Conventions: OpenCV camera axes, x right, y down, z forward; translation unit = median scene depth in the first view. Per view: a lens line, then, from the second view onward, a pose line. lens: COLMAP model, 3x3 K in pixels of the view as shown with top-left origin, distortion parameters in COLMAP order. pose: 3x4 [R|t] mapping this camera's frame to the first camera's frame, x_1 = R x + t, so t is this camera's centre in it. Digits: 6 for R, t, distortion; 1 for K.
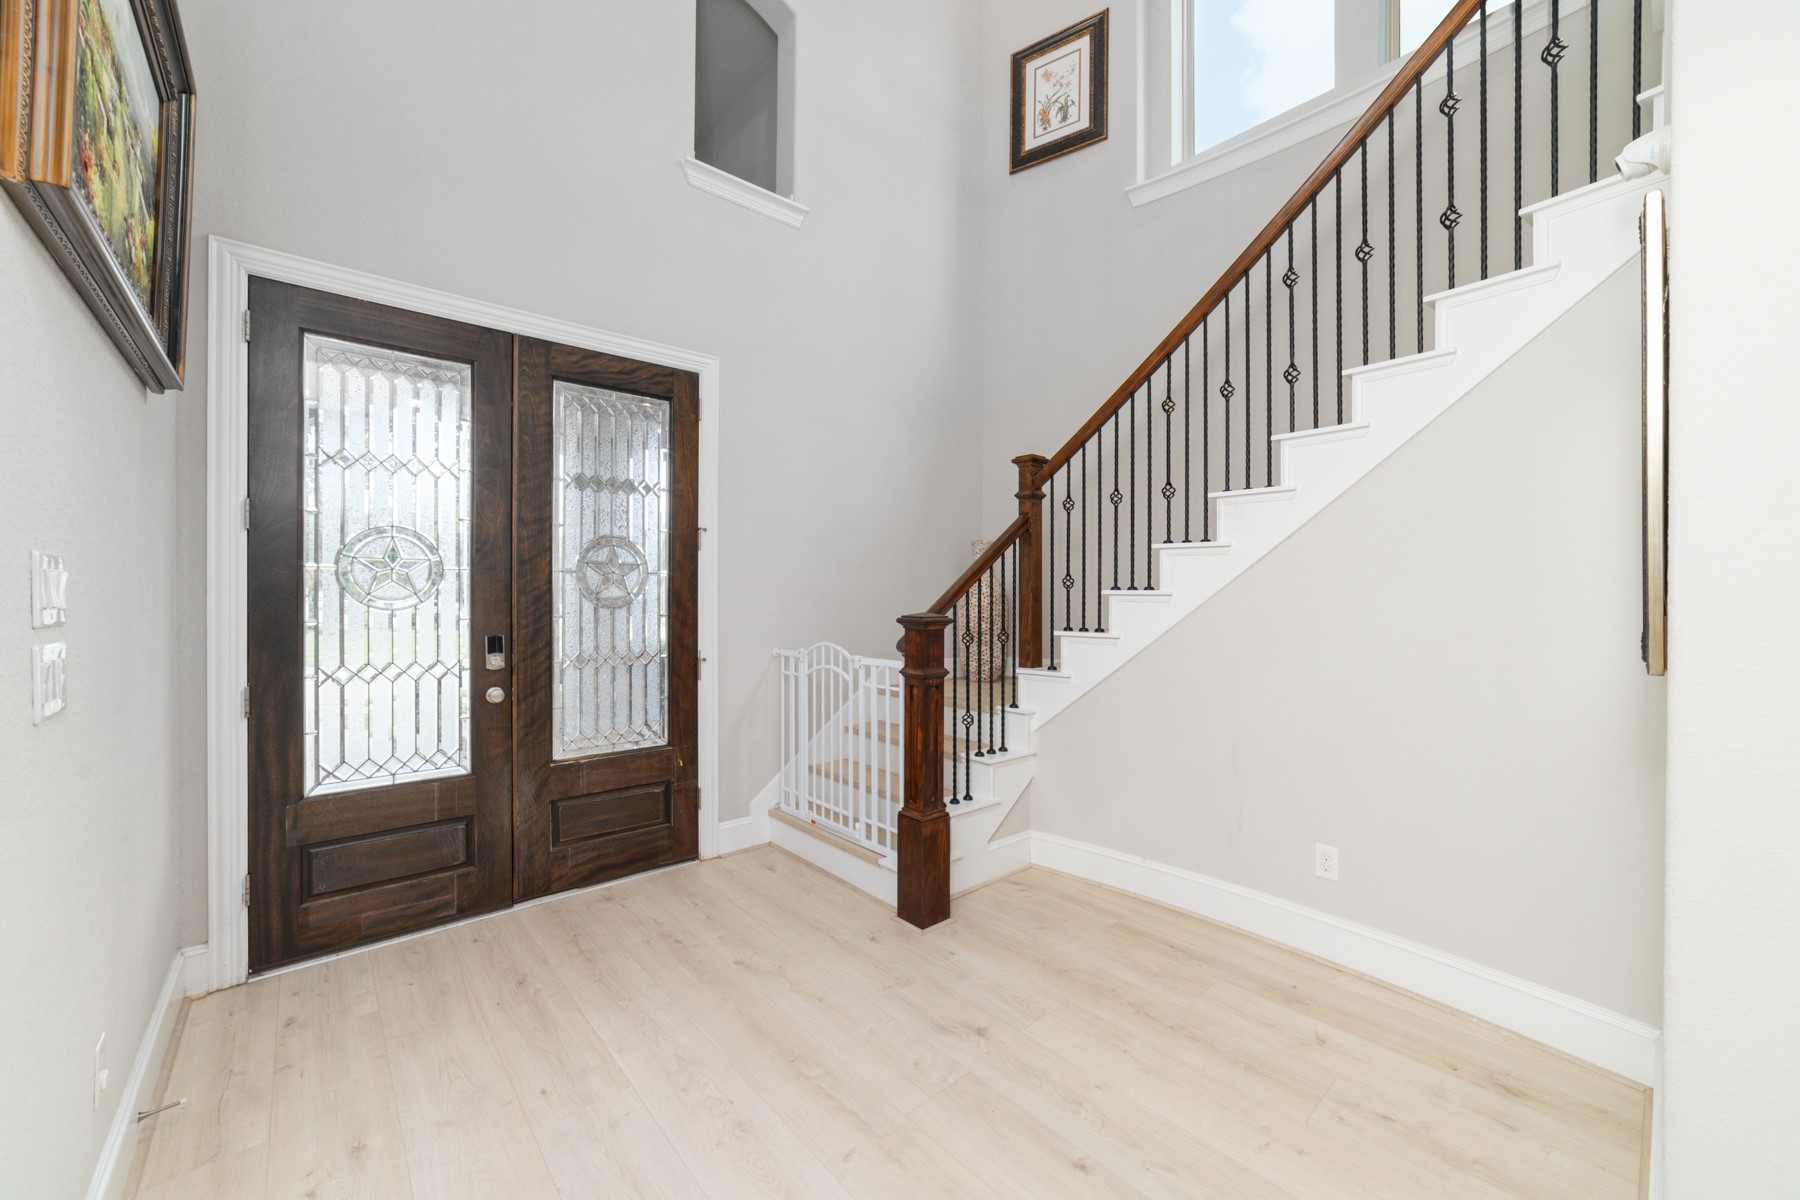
lens RADIAL K [[693.4, 0, 906.5], [0, 693.4, 595.7], [0, 0, 1]] dist [-0.010800, 0.002409]
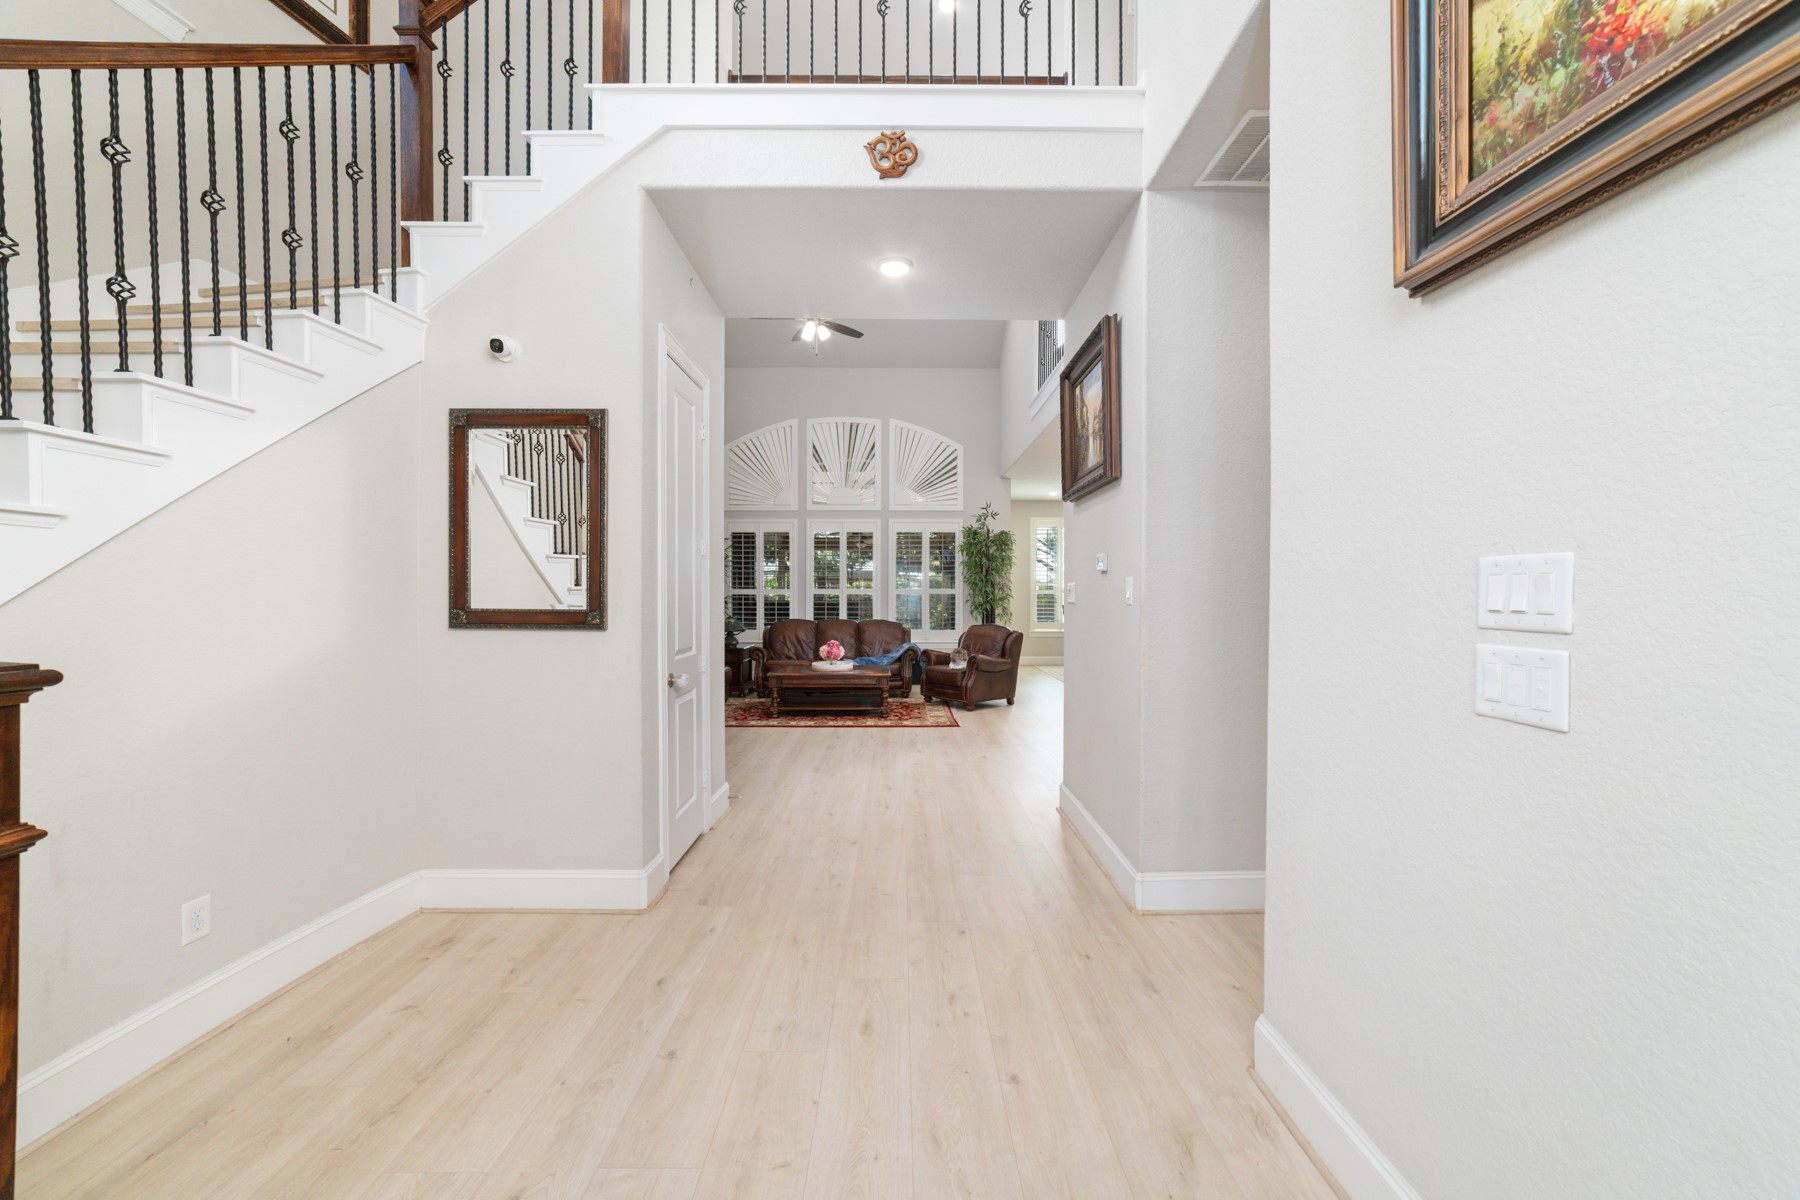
lens RADIAL K [[693.4, 0, 904.5], [0, 693.4, 596.6], [0, 0, 1]] dist [-0.010800, 0.002409]
pose [[-0.756066, -0.006198, 0.654466, -0.668086], [0.000647, 0.999948, 0.010217, -0.006468], [-0.654495, 0.008148, -0.756023, 1.270608]]
